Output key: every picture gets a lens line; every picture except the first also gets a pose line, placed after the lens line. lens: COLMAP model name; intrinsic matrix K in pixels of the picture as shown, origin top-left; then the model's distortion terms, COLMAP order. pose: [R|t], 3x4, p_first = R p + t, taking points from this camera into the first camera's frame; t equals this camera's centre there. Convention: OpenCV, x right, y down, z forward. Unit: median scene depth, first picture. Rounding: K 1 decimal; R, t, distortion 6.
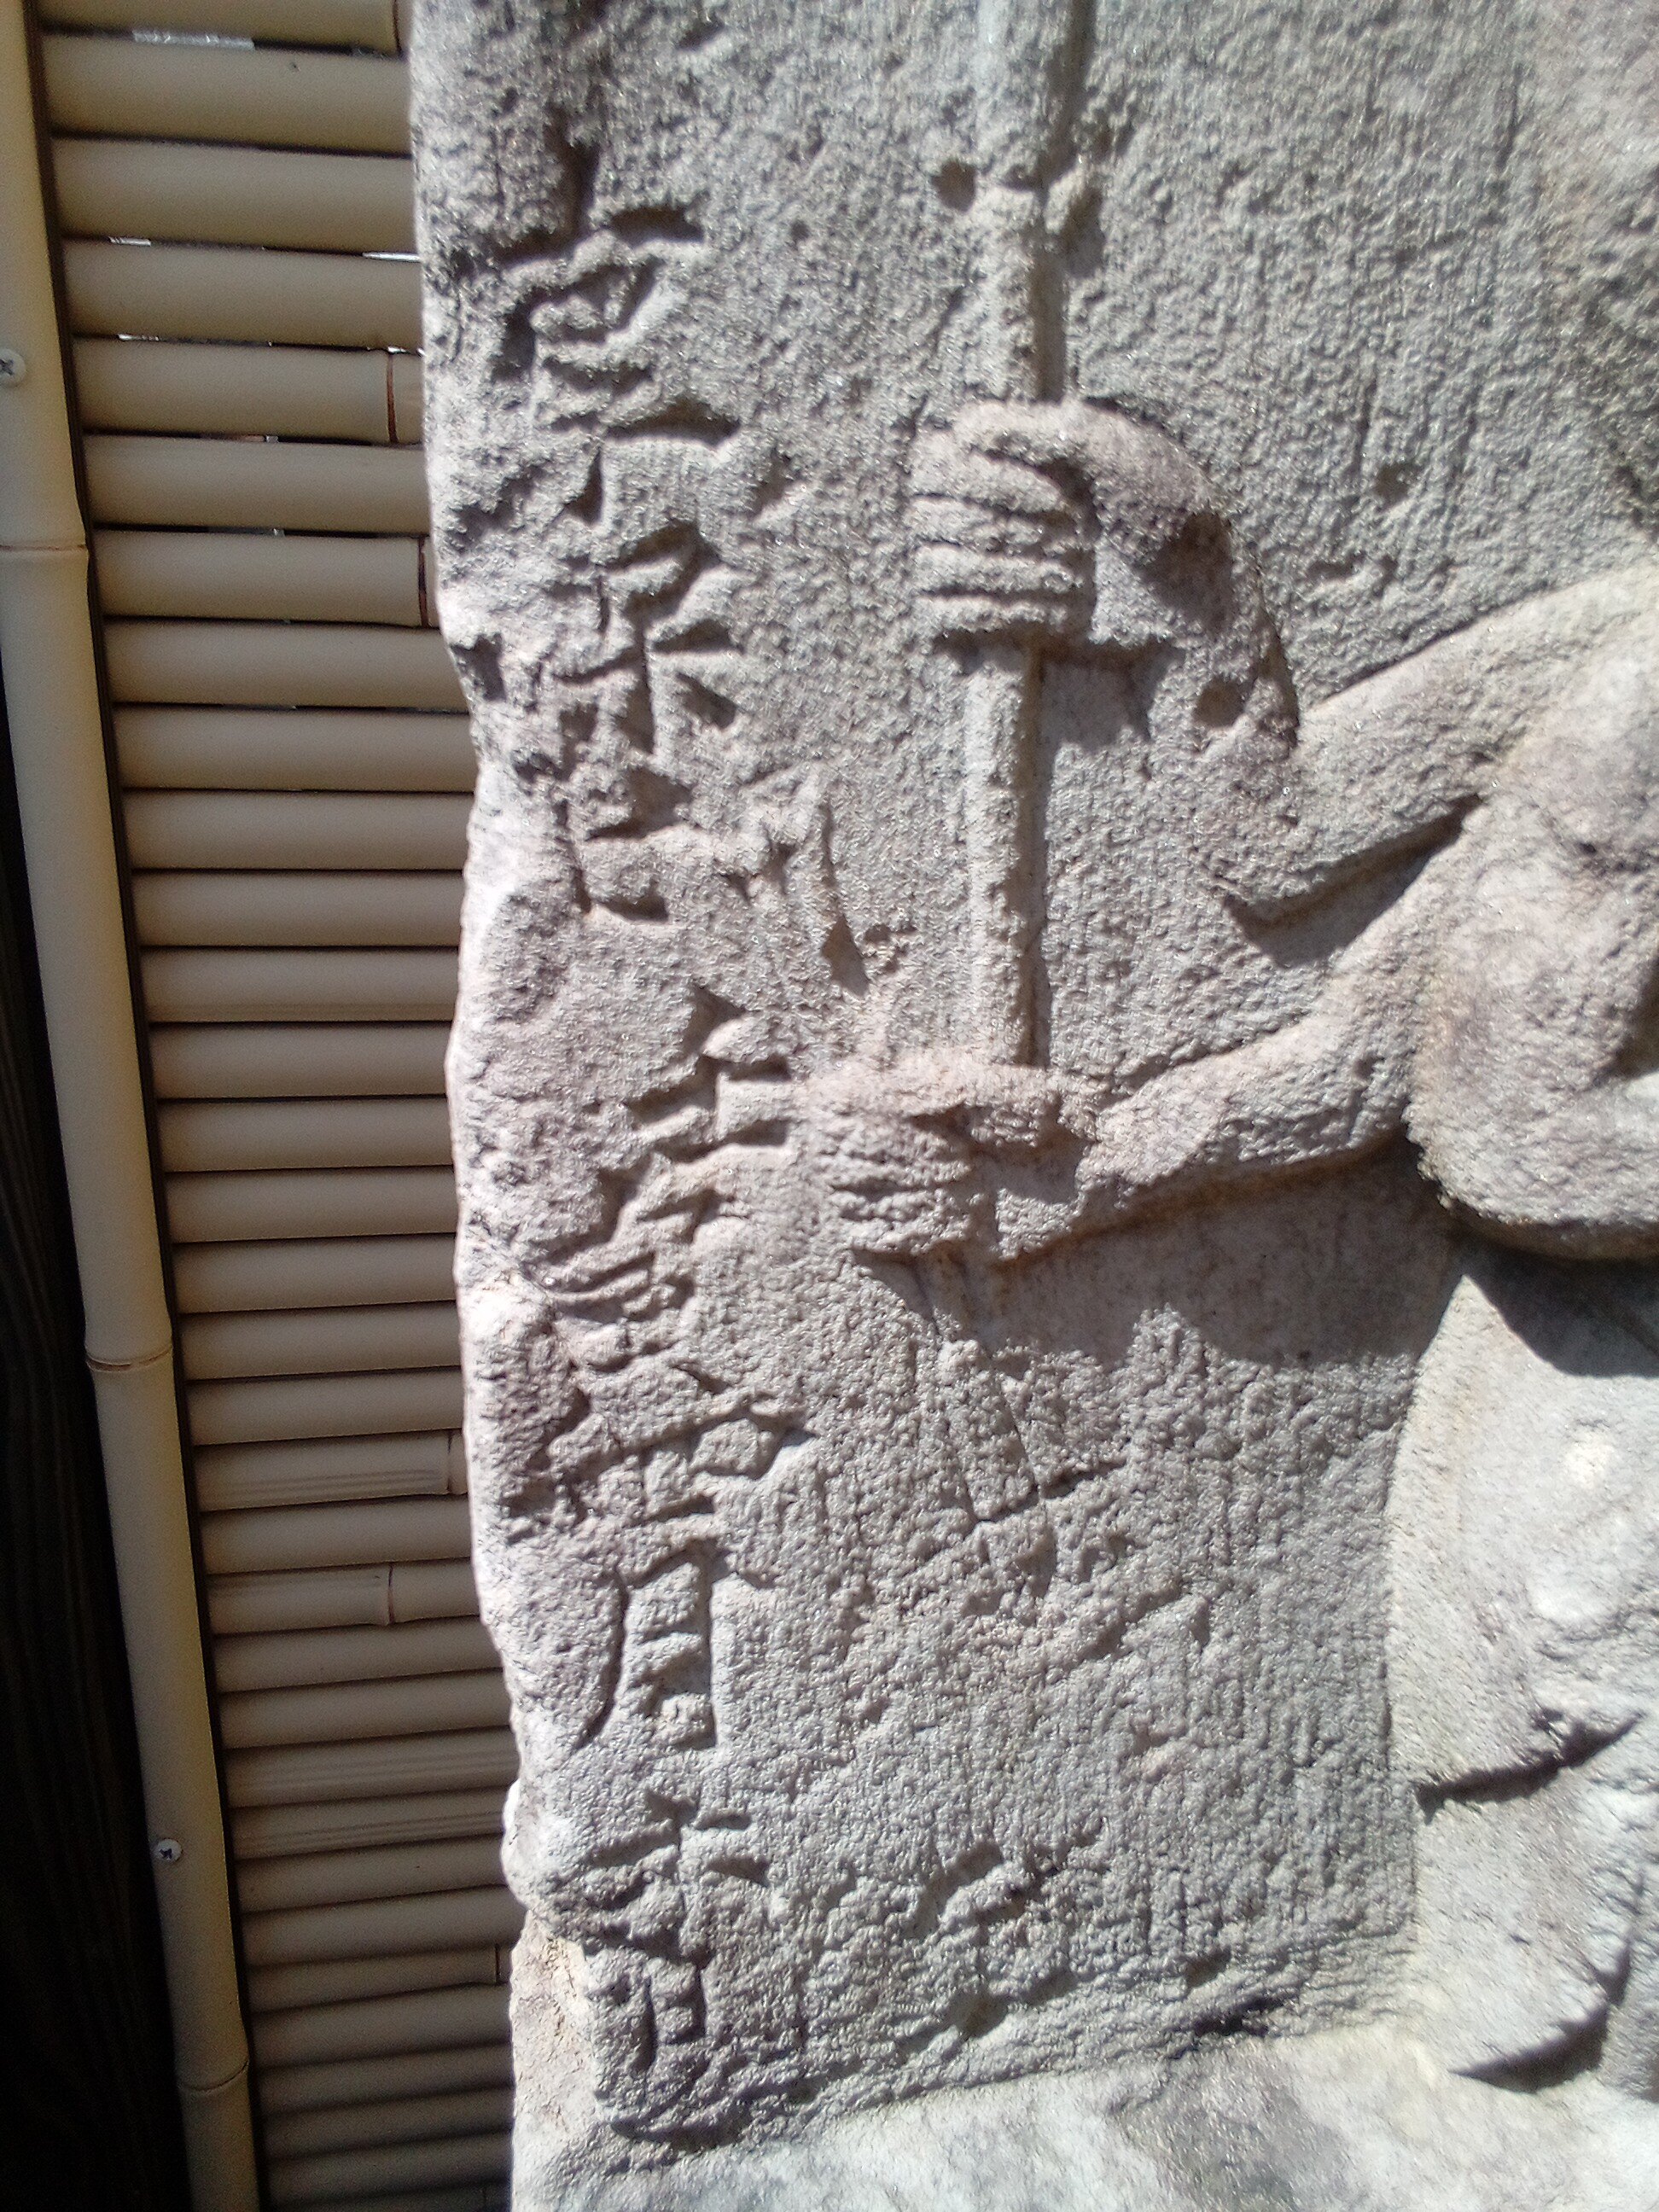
lens RADIAL K [[1849.9, 0, 823.8], [0, 1849.9, 1104.5], [0, 0, 1]] dist [0.054677, -0.086729]
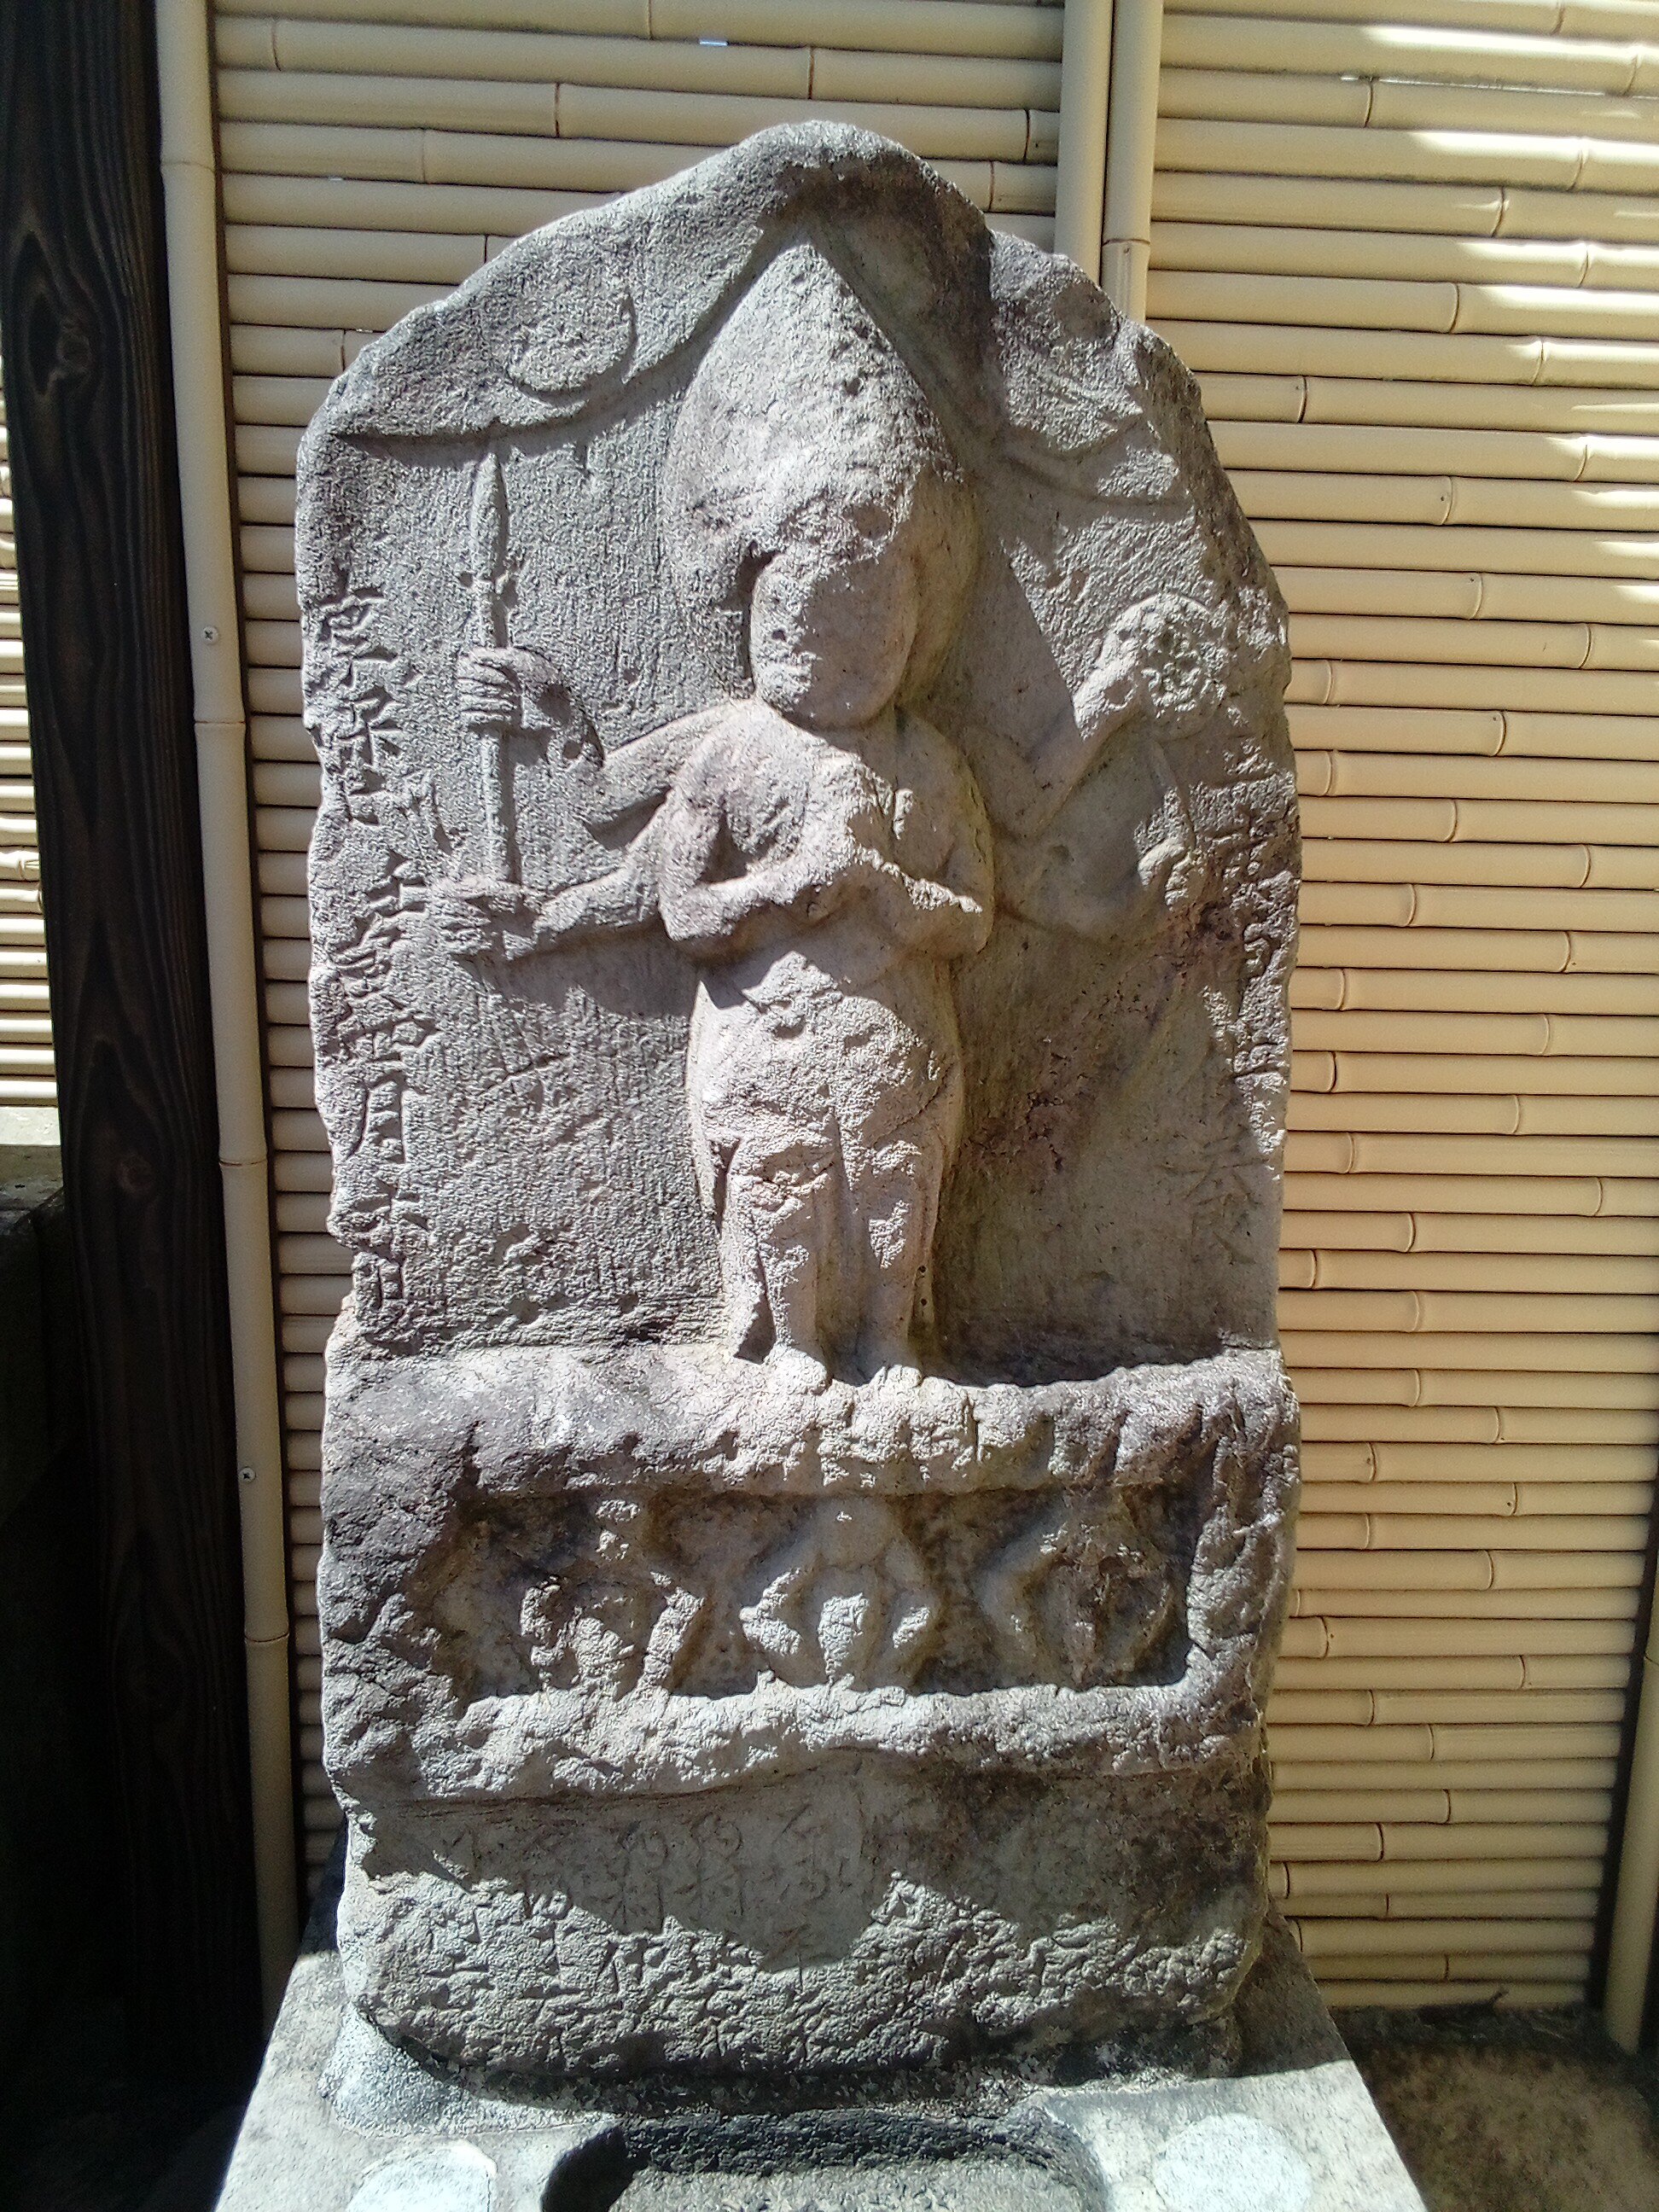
lens RADIAL K [[1849.9, 0, 834.6], [0, 1849.9, 1108.8], [0, 0, 1]] dist [0.054677, -0.086729]
pose [[0.992255, 0.024949, -0.121684, 0.901304], [-0.039517, 0.992129, -0.118824, 0.599673], [0.117761, 0.122713, 0.985431, -1.550658]]
